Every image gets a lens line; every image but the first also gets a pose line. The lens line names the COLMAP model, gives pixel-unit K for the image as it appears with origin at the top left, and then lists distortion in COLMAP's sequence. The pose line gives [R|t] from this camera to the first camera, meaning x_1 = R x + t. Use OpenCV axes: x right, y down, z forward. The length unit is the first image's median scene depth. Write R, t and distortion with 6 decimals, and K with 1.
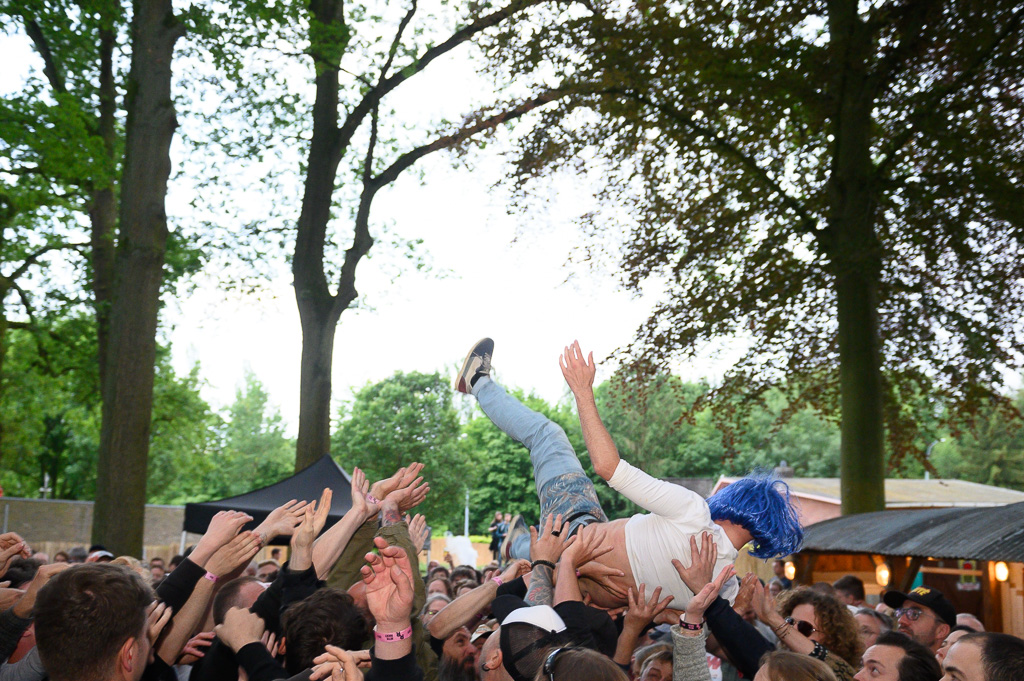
lens RADIAL K [[679.9, 0, 512.0], [0, 679.9, 340.5], [0, 0, 1]] dist [-0.009989, -0.002209]
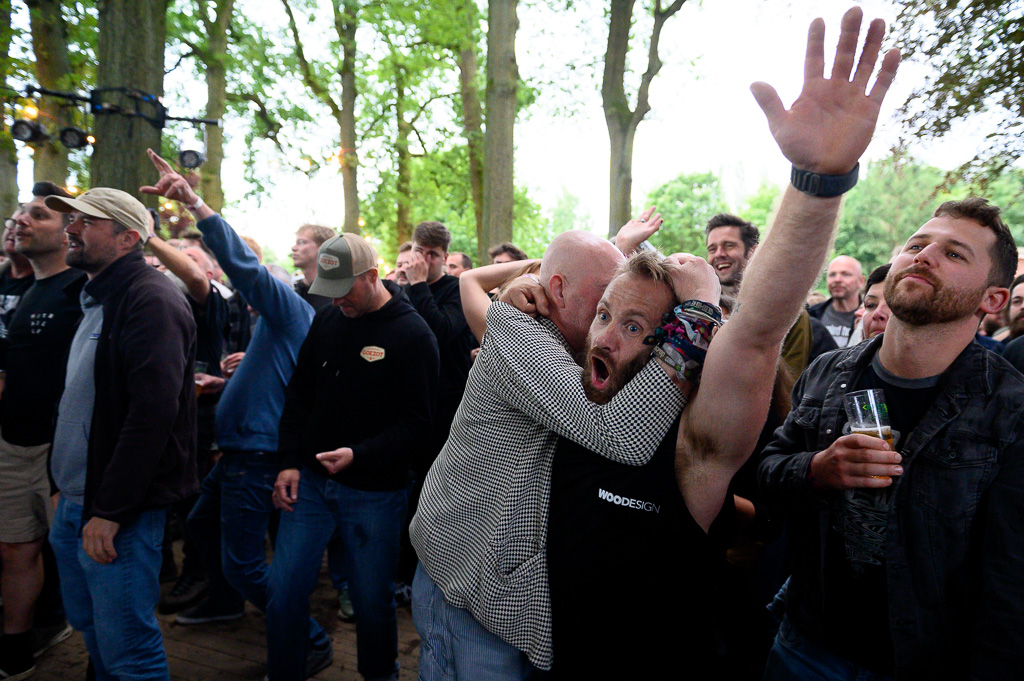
lens RADIAL K [[704.5, 0, 512.0], [0, 704.5, 340.5], [0, 0, 1]] dist [0.001509, 0.002292]
pose [[0.933496, 0.014729, -0.358286, 0.017184], [0.048486, 0.984796, 0.166812, 0.130430], [0.355295, -0.173090, 0.918589, -0.413161]]
